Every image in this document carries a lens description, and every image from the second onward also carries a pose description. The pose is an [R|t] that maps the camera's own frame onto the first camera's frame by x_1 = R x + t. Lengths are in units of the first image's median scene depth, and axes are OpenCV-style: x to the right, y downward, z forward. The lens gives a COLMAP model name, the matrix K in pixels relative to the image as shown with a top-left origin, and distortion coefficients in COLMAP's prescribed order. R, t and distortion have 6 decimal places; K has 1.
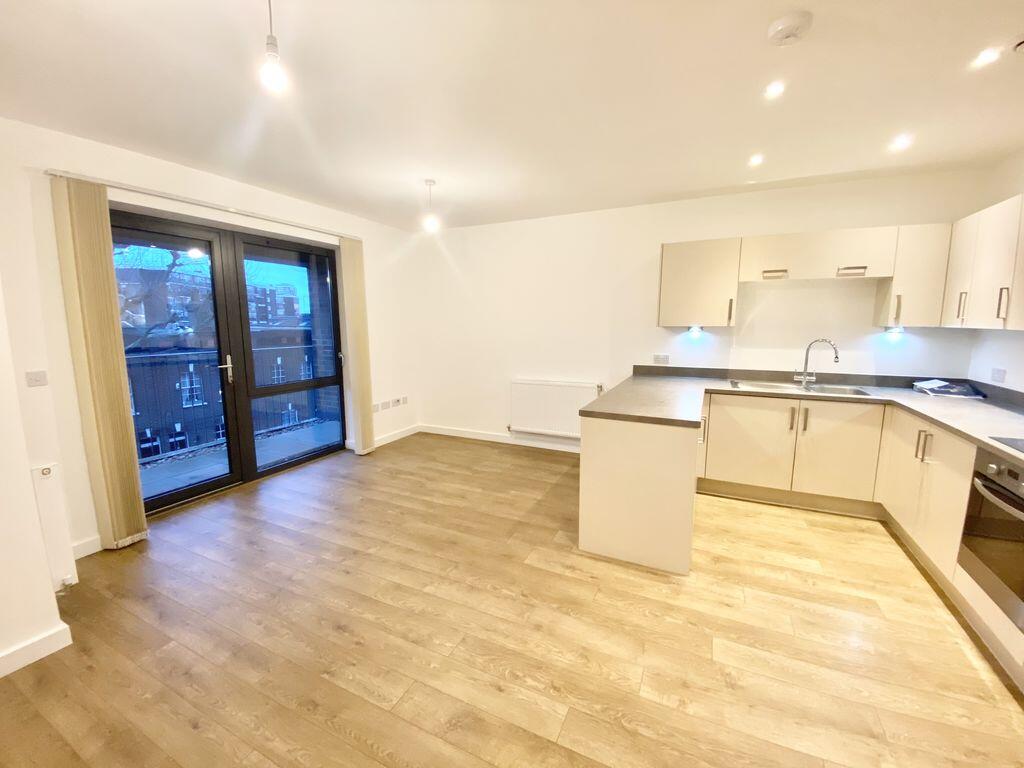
lens RADIAL K [[417.2, 0, 511.4], [0, 417.2, 382.1], [0, 0, 1]] dist [-0.000085, -0.000097]
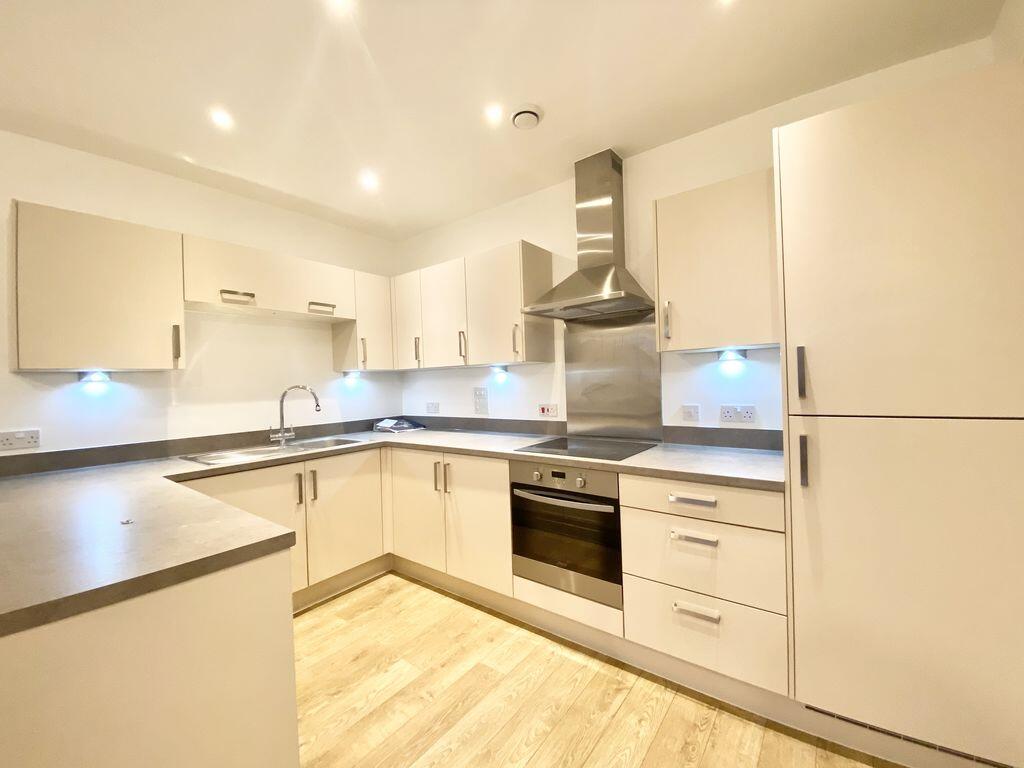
lens RADIAL K [[417.2, 0, 511.4], [0, 417.2, 382.1], [0, 0, 1]] dist [-0.000085, -0.000097]
pose [[0.202465, -0.007009, 0.979265, 0.021162], [0.171289, 0.984812, -0.028365, -0.014905], [-0.964193, 0.173480, 0.200590, 0.464029]]
